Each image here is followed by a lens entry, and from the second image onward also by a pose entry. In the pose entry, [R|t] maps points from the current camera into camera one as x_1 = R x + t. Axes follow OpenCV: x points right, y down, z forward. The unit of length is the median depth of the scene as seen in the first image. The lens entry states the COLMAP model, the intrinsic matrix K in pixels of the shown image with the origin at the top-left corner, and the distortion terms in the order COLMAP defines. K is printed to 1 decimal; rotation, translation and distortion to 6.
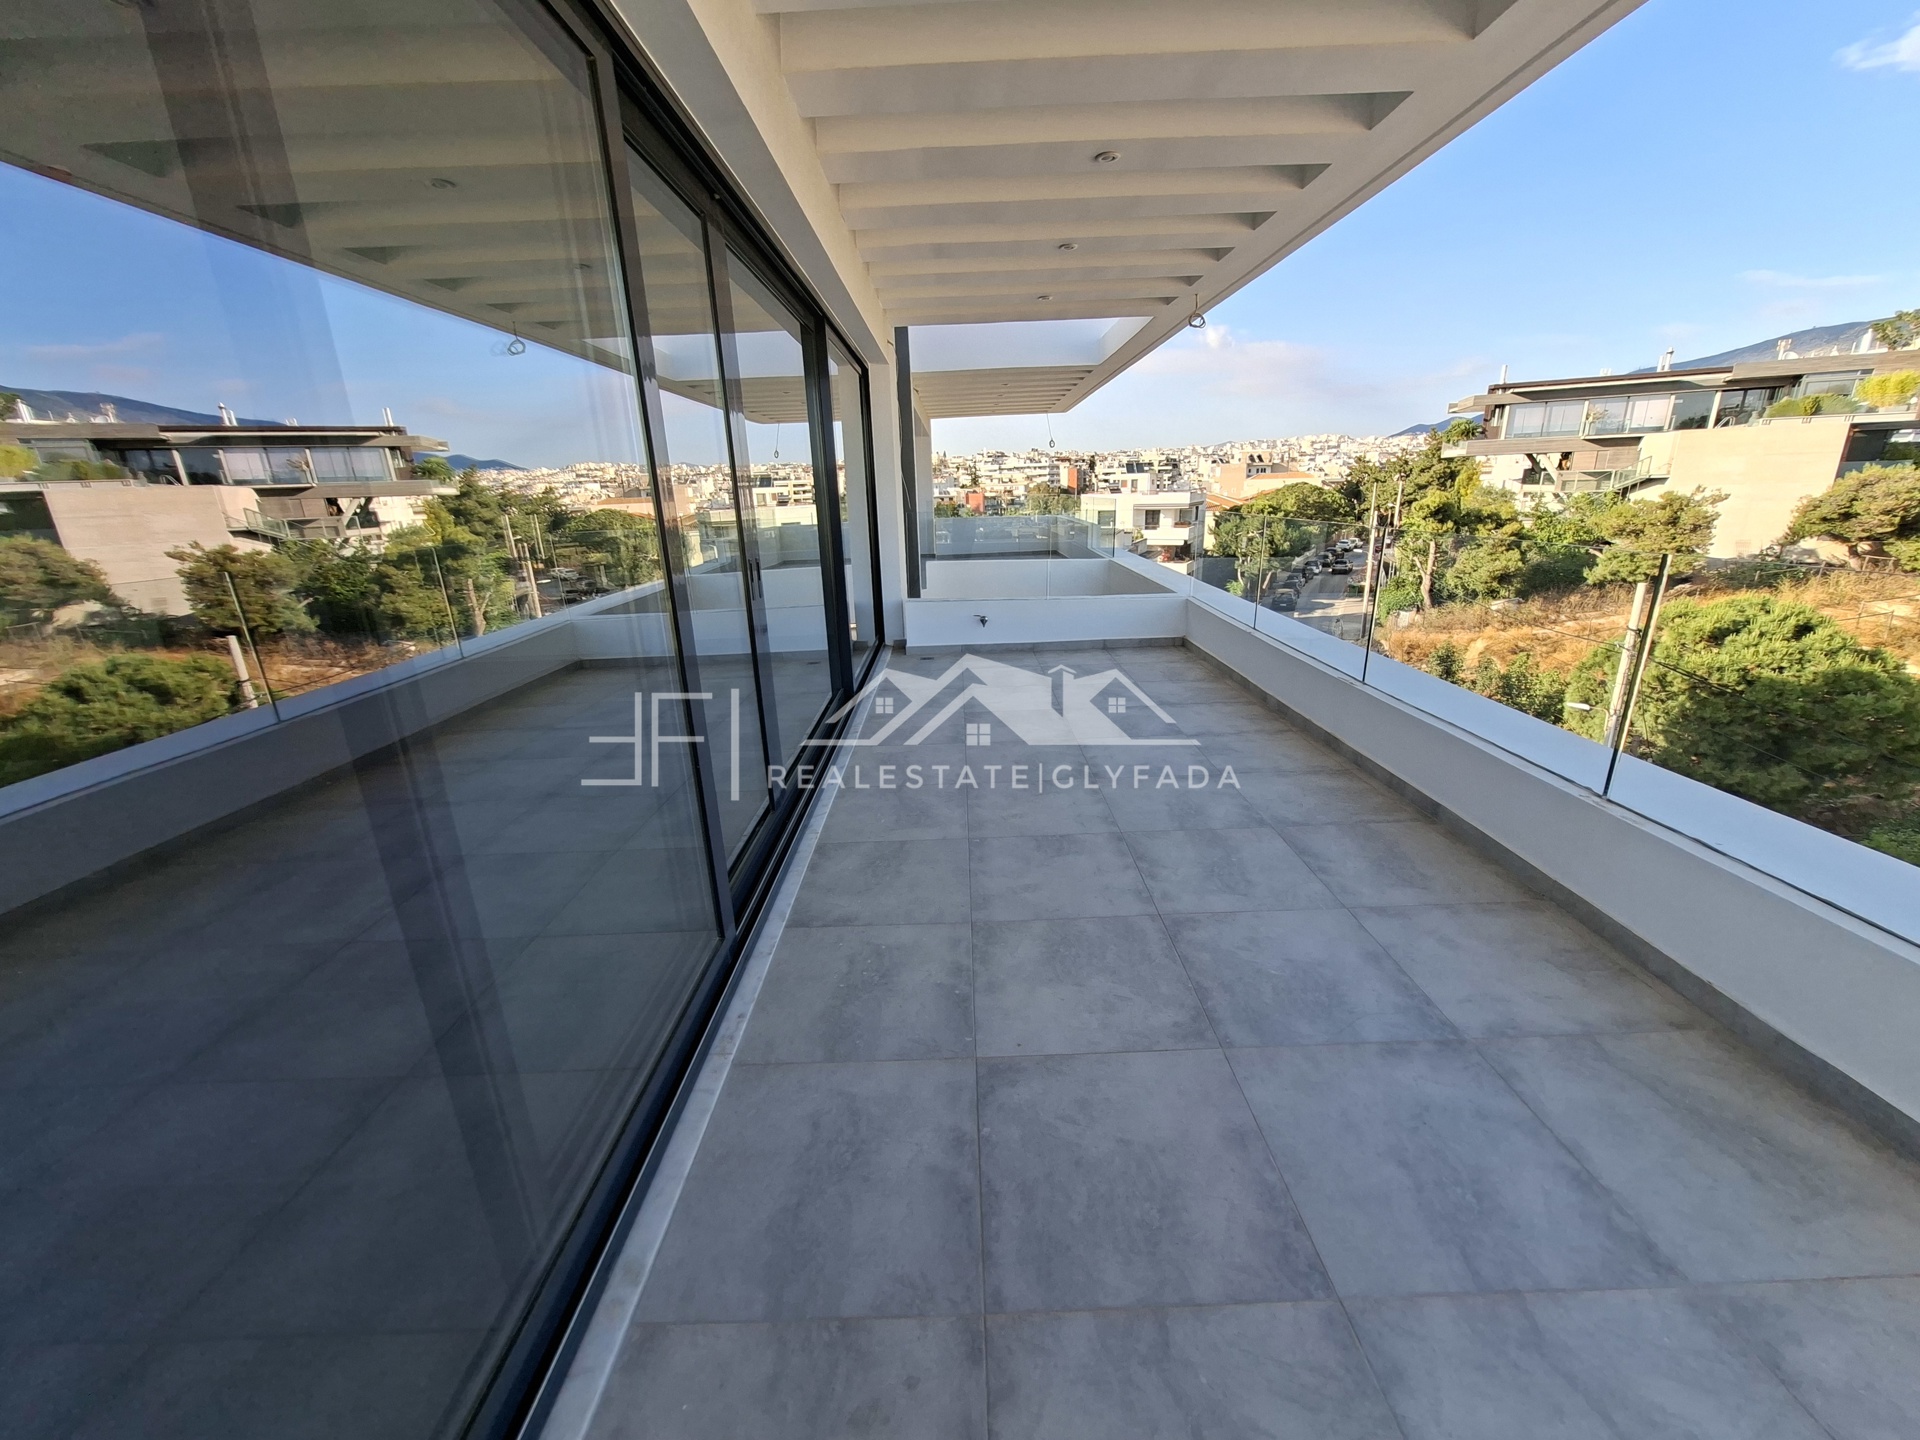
lens RADIAL K [[764.0, 0, 961.3], [0, 764.0, 721.5], [0, 0, 1]] dist [-0.009491, -0.000173]
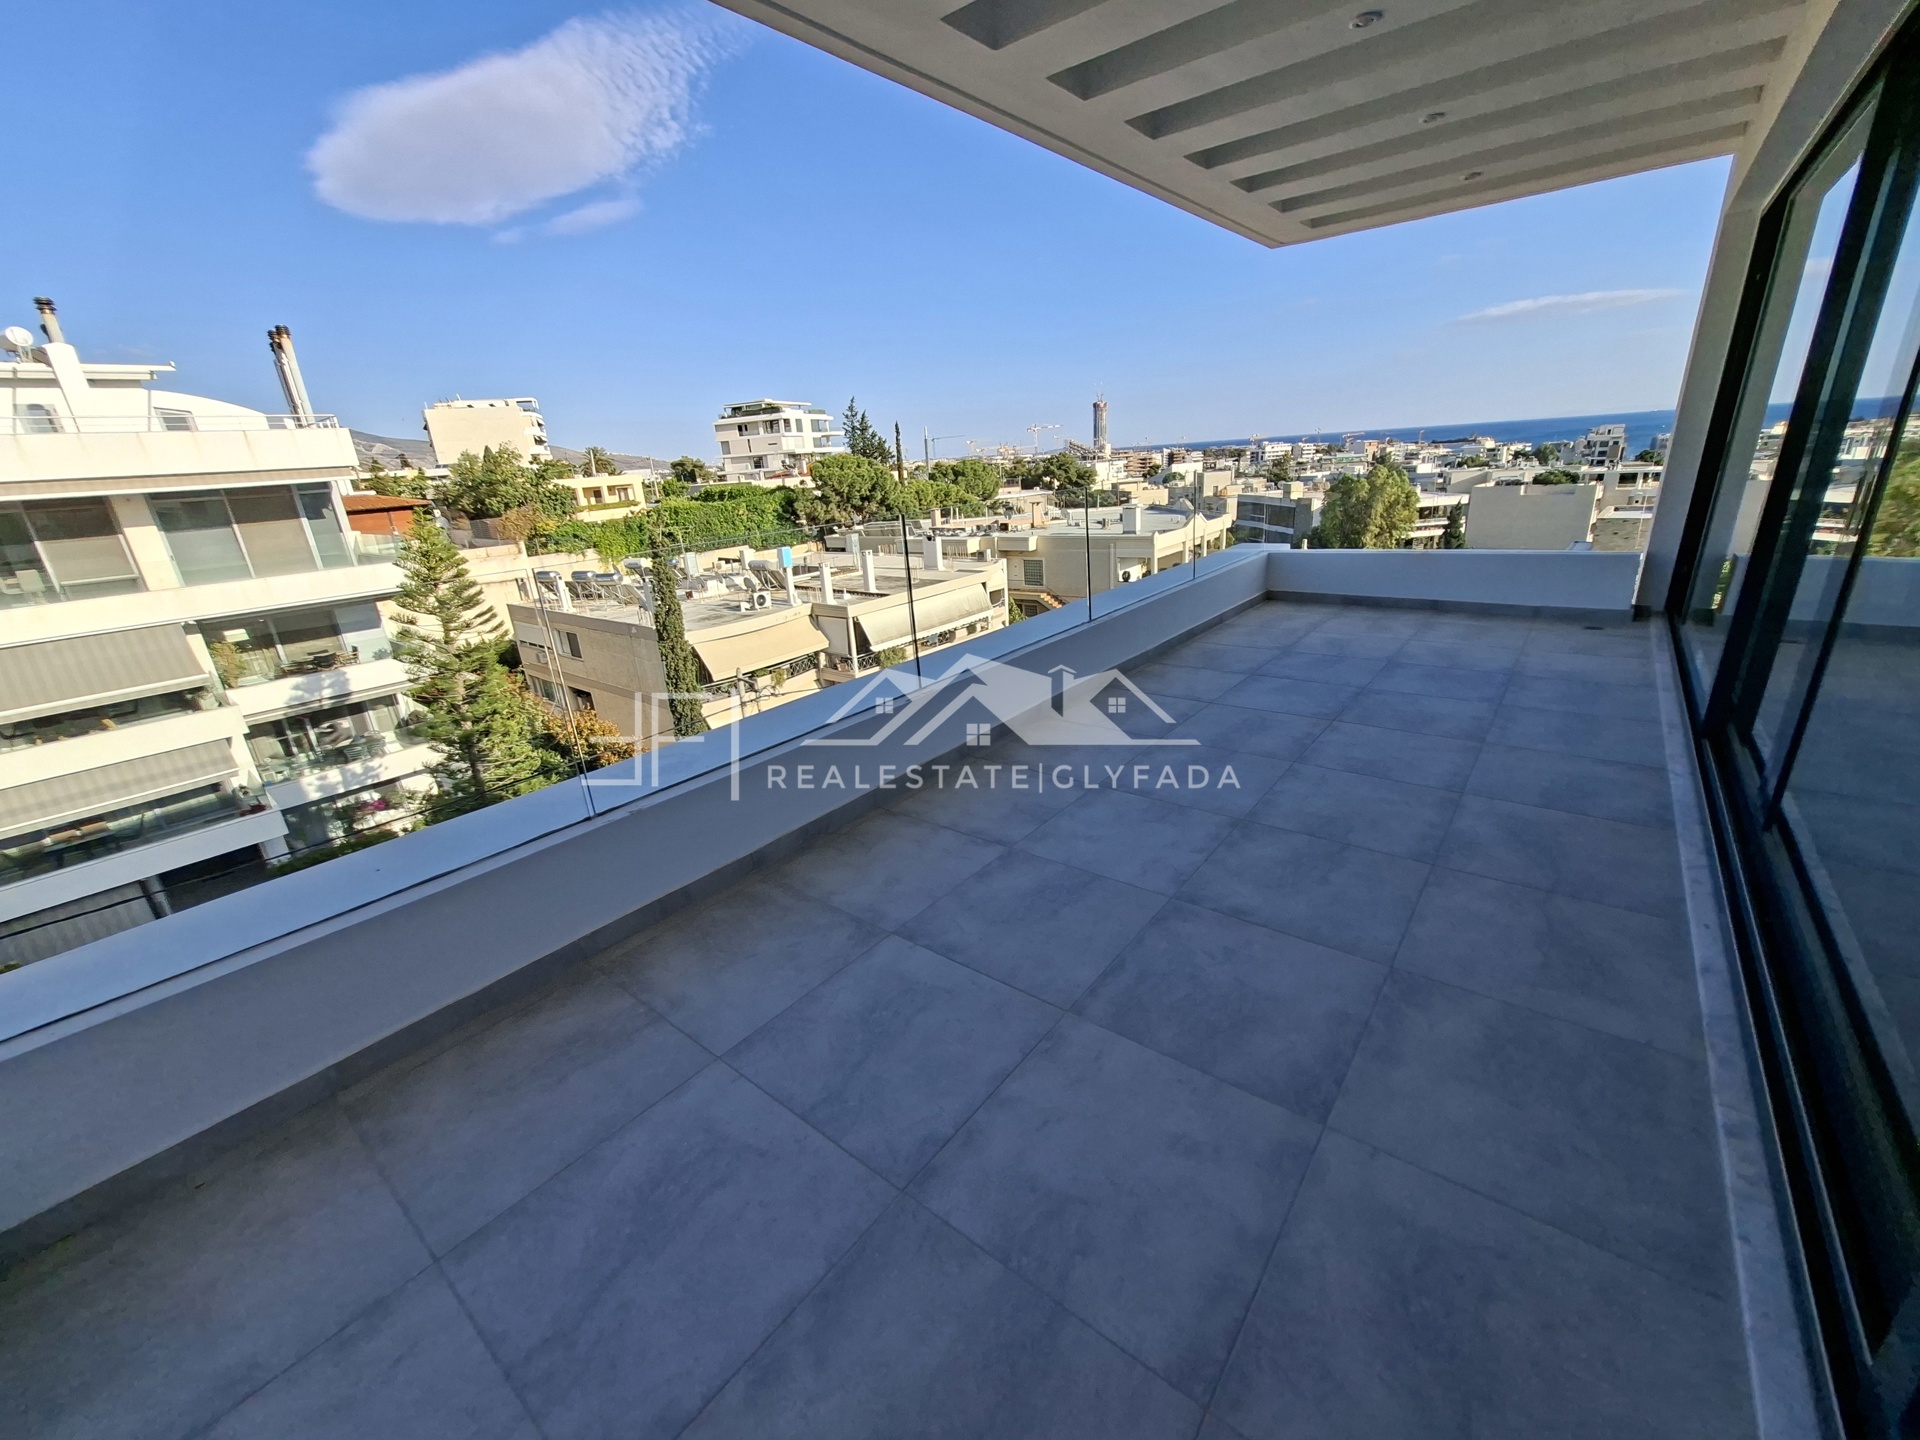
lens RADIAL K [[764.0, 0, 958.5], [0, 764.0, 727.4], [0, 0, 1]] dist [-0.009491, -0.000173]
pose [[-0.772051, -0.131479, 0.621812, -0.115411], [0.272144, 0.815748, 0.510384, -0.778322], [-0.574347, 0.563265, -0.594018, 2.590277]]
